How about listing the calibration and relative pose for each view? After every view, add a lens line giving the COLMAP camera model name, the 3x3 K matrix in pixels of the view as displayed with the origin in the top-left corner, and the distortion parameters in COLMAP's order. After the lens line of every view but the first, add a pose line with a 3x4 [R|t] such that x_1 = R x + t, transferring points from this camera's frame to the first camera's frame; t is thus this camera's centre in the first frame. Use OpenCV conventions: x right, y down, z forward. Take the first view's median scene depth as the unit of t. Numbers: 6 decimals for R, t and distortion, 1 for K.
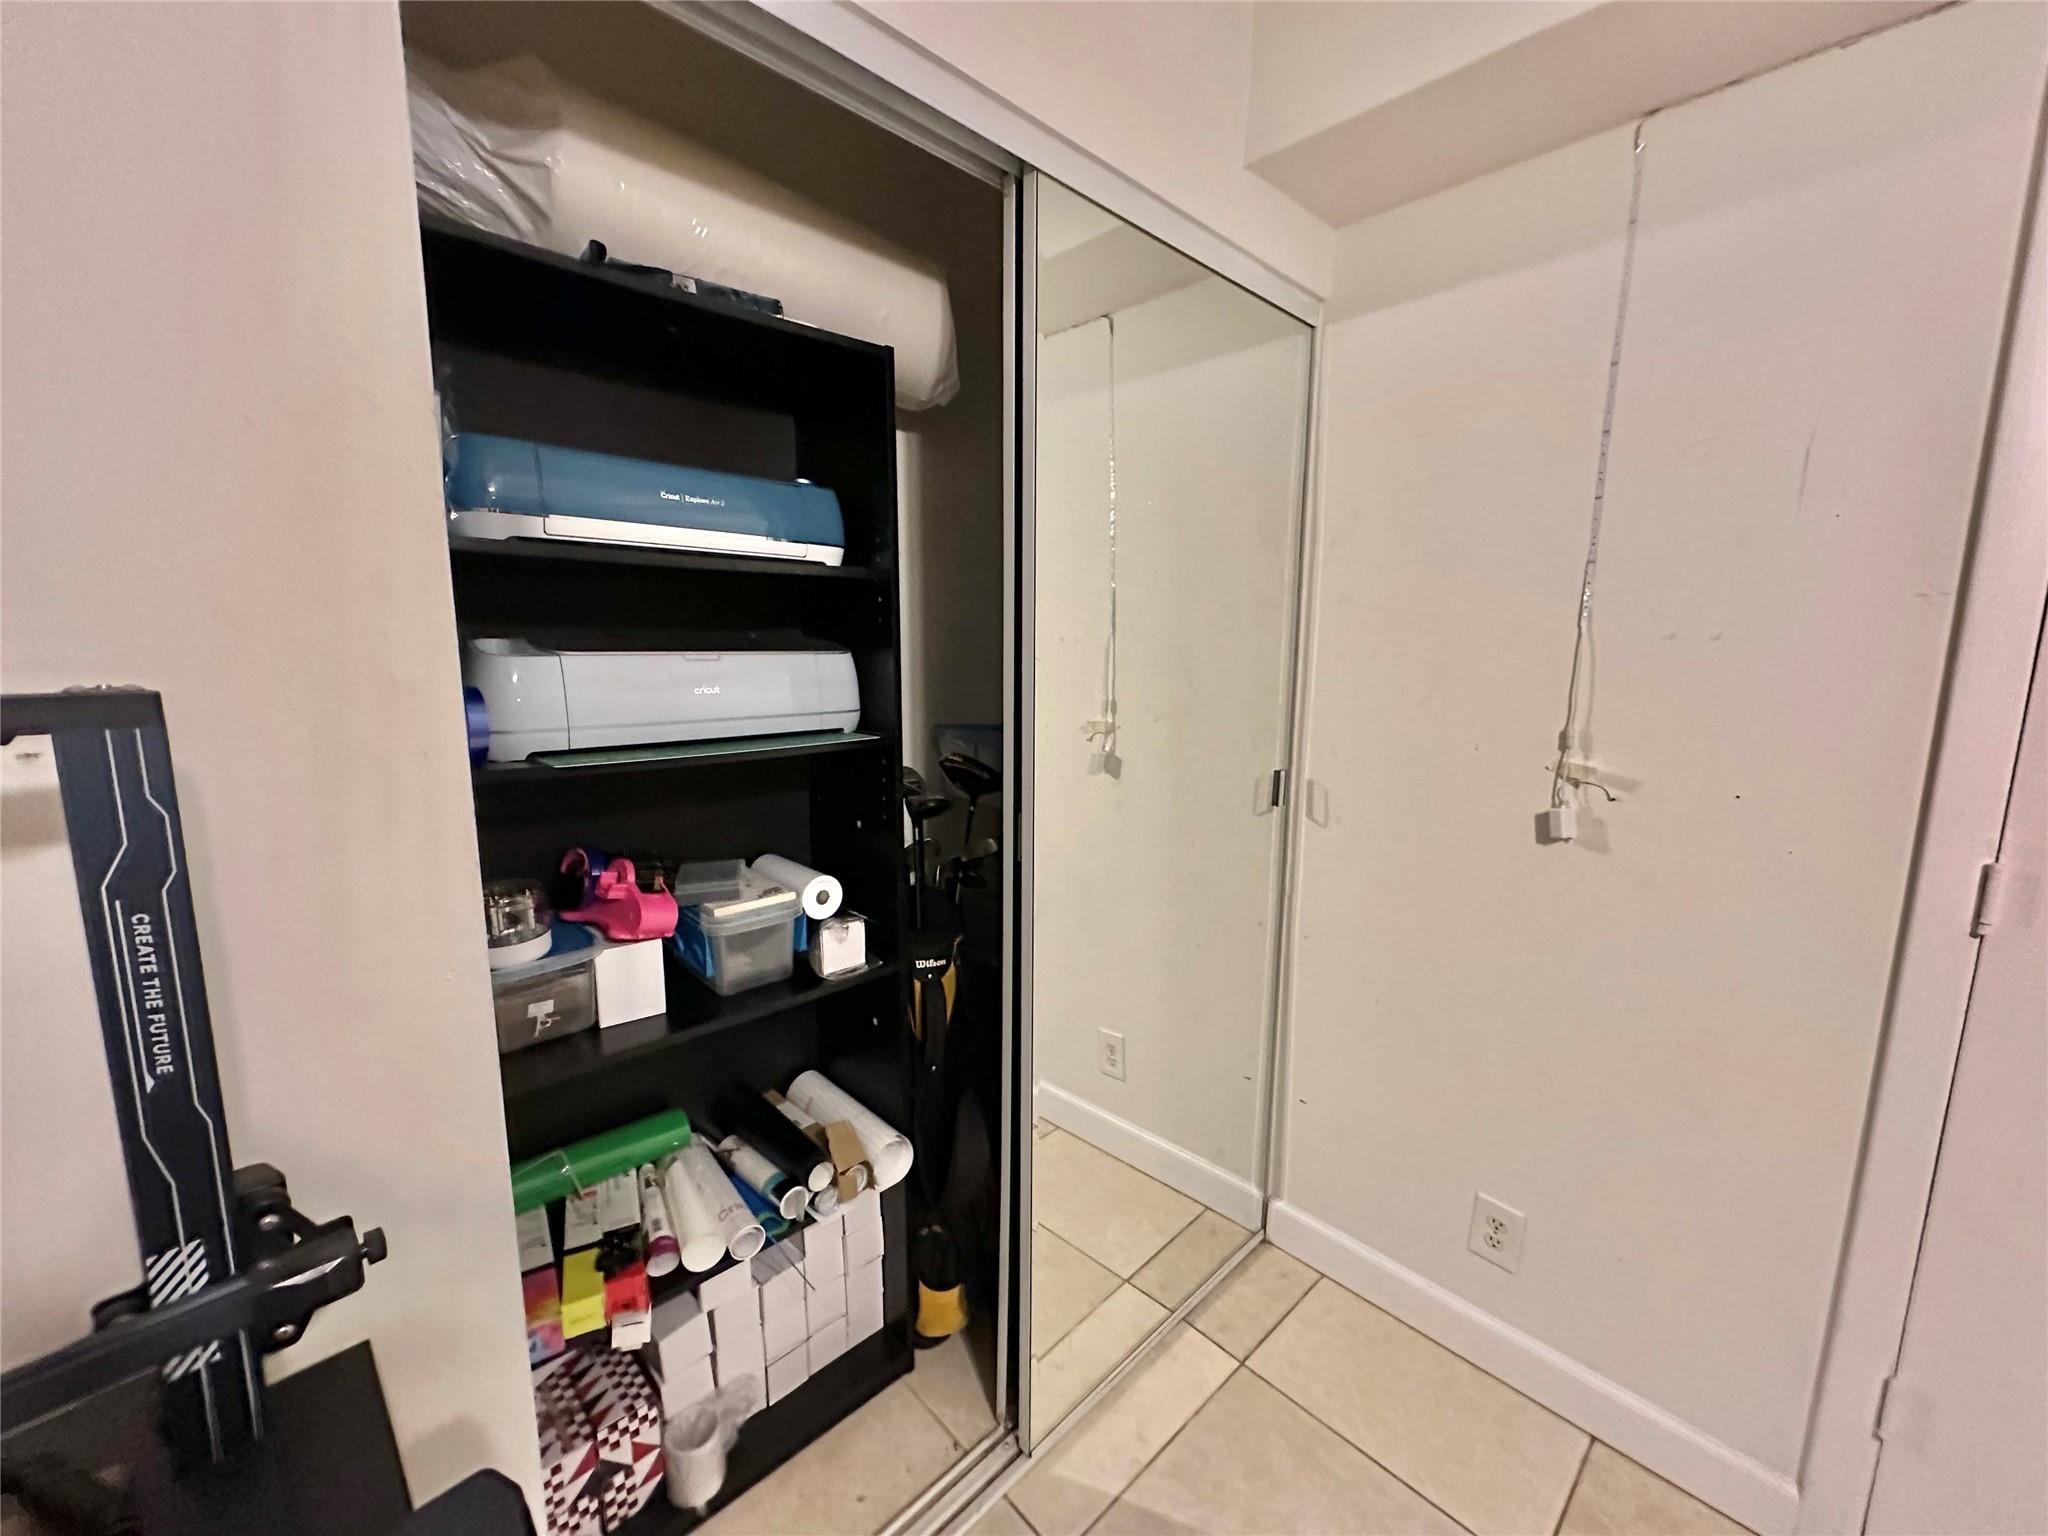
lens RADIAL K [[823.9, 0, 1016.9], [0, 823.9, 769.2], [0, 0, 1]] dist [0.001603, -0.000235]
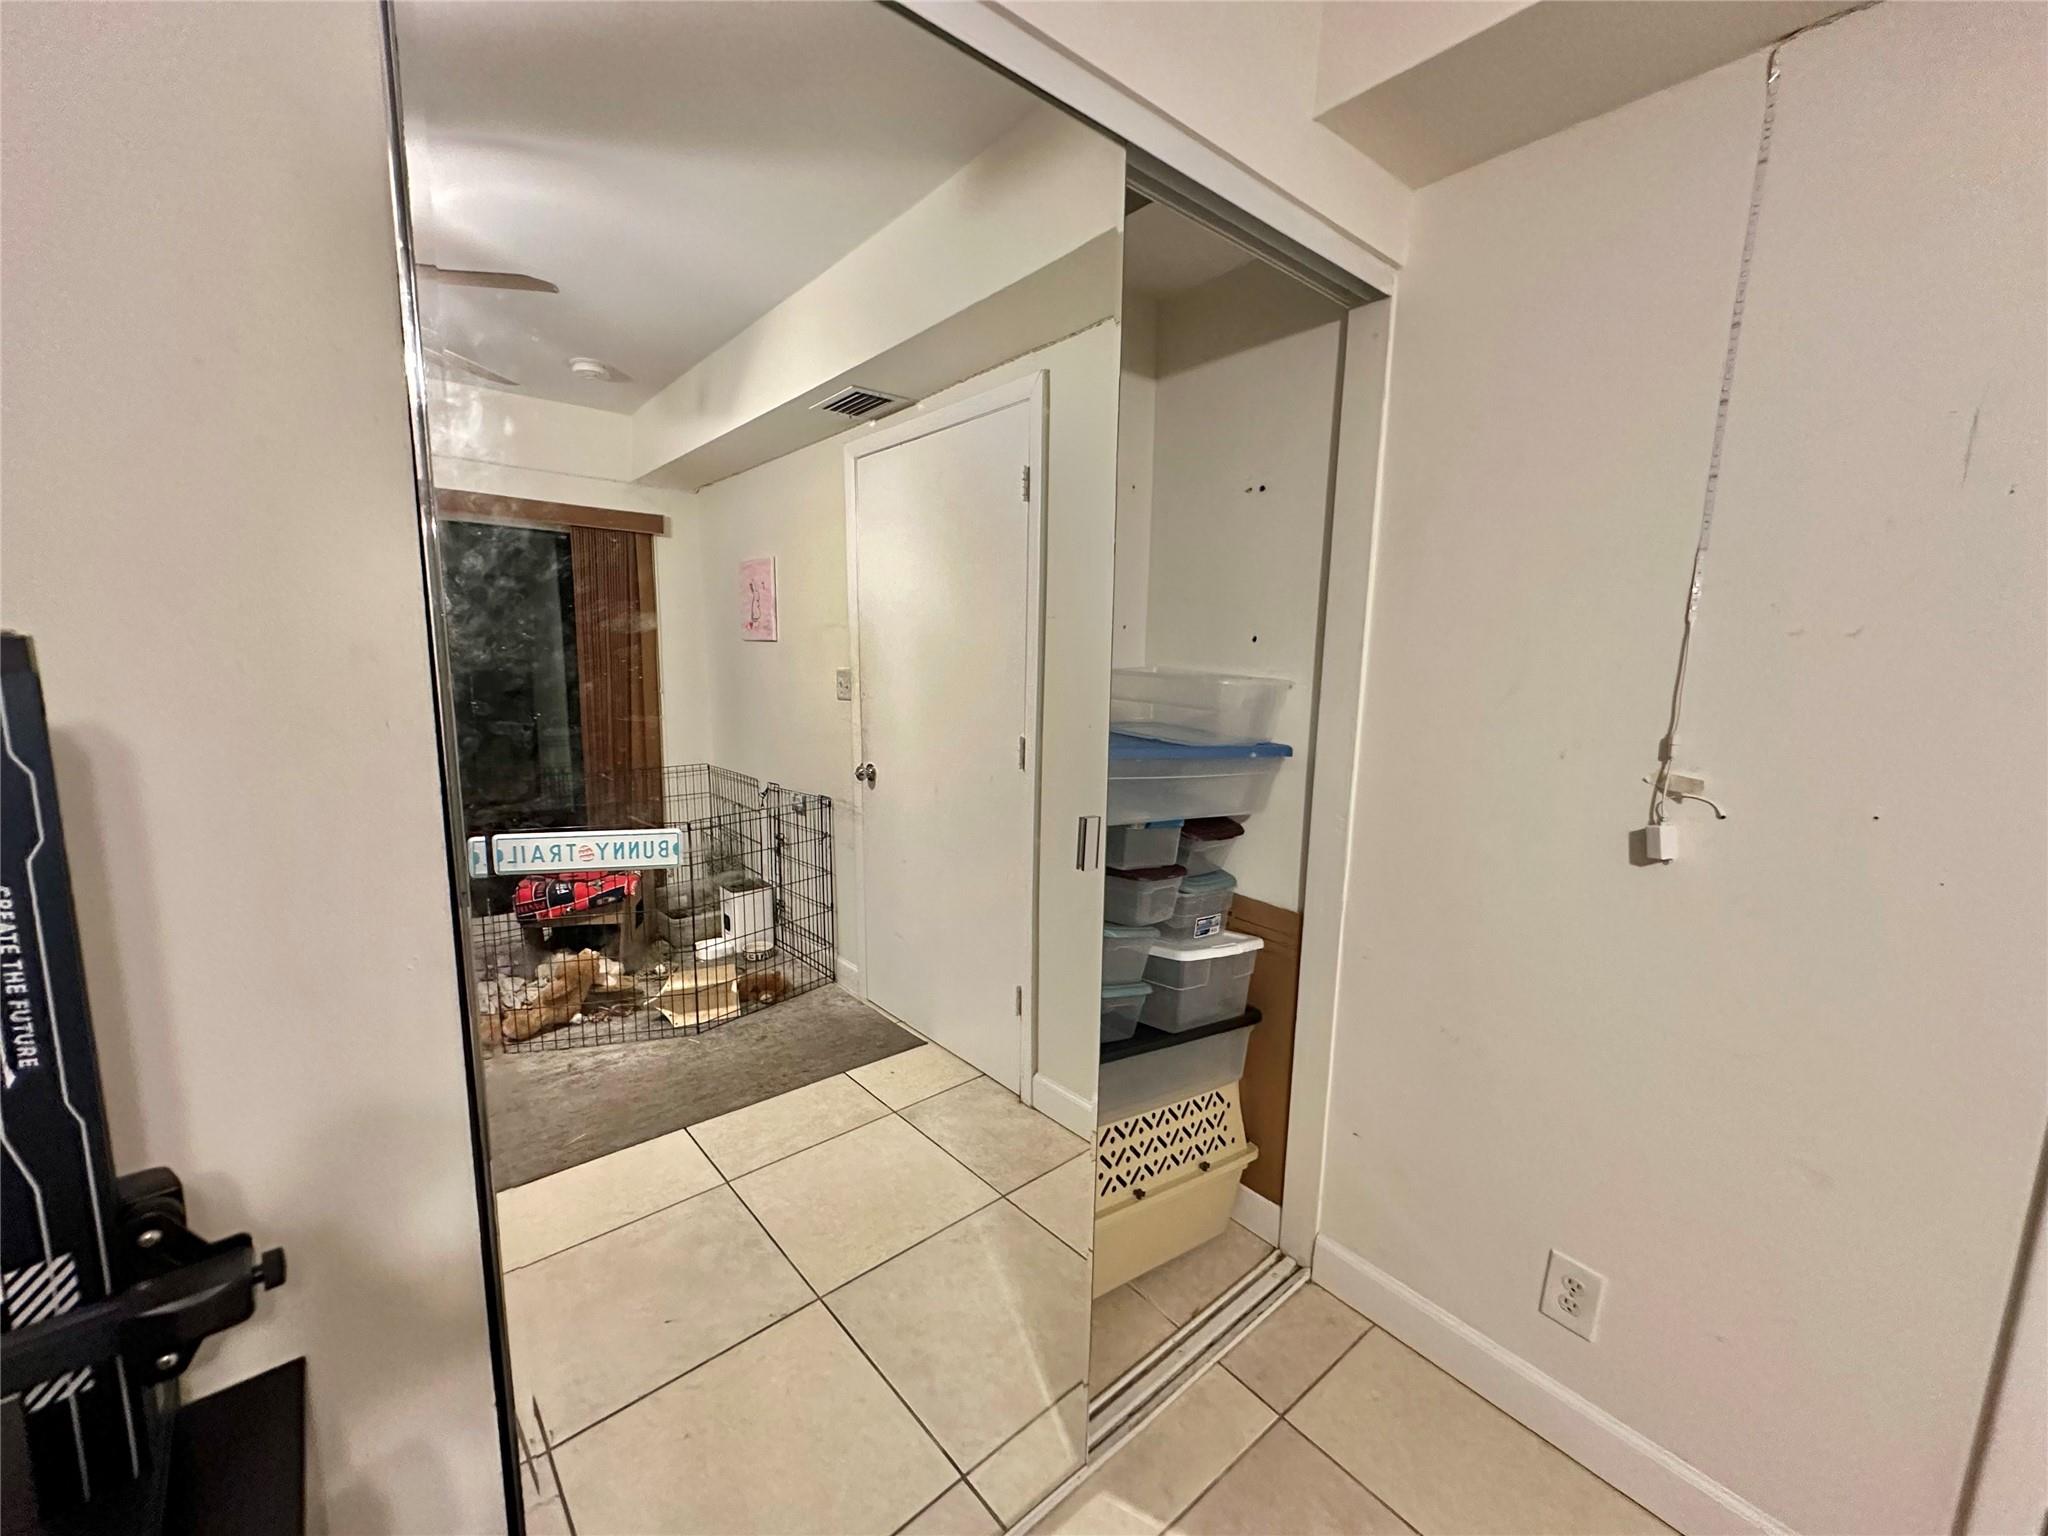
lens RADIAL K [[823.9, 0, 1012.8], [0, 823.9, 778.8], [0, 0, 1]] dist [0.001603, -0.000235]
pose [[0.997125, 0.022125, -0.072466, 0.077404], [-0.022085, 0.999755, 0.001360, 0.031713], [0.072478, 0.000244, 0.997370, 0.180279]]
